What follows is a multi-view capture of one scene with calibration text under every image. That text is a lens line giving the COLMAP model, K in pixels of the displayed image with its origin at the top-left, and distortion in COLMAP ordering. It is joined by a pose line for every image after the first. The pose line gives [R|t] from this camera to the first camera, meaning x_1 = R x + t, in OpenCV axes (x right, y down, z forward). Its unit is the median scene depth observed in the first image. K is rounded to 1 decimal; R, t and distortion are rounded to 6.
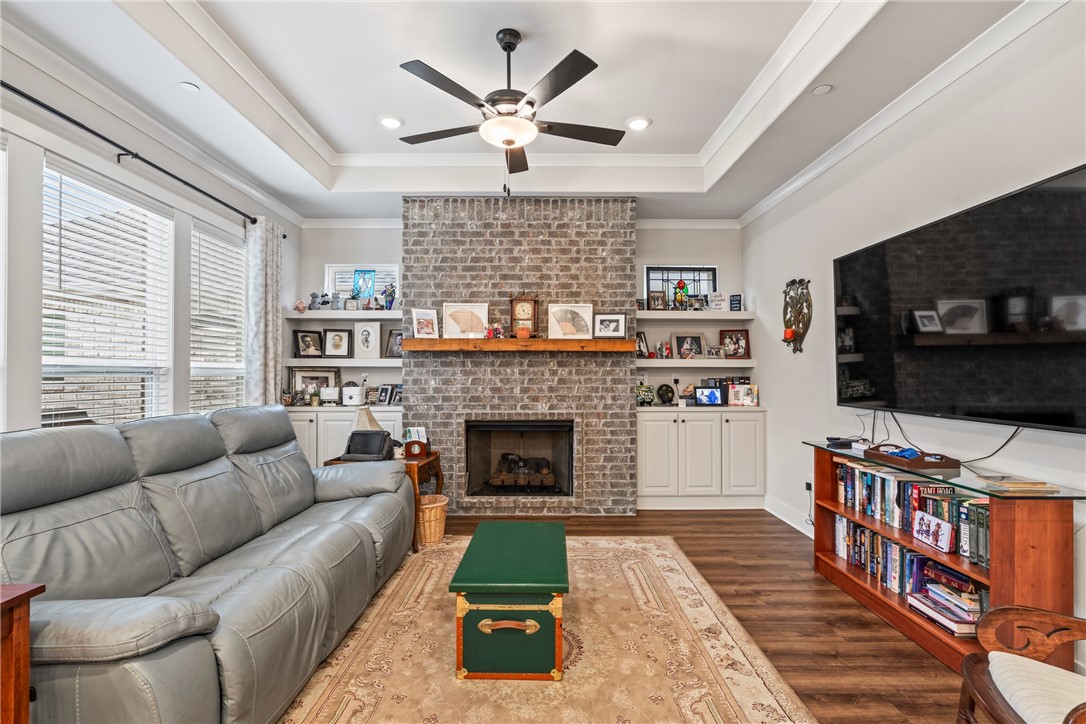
lens RADIAL K [[502.0, 0, 541.1], [0, 502.0, 366.6], [0, 0, 1]] dist [-0.009256, 0.005985]
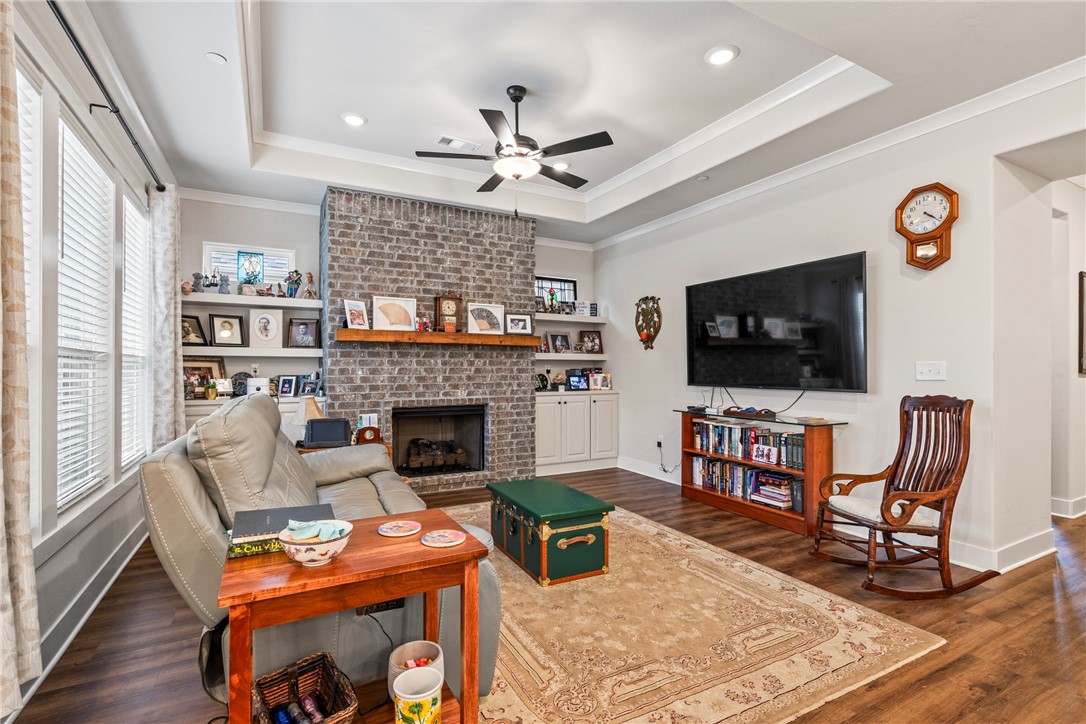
lens RADIAL K [[502.0, 0, 541.1], [0, 502.0, 366.6], [0, 0, 1]] dist [-0.009256, 0.005985]
pose [[0.884297, 0.001574, 0.466923, -0.367101], [-0.004559, 0.999976, 0.005262, 0.012898], [-0.466903, -0.006782, 0.884282, -0.081812]]
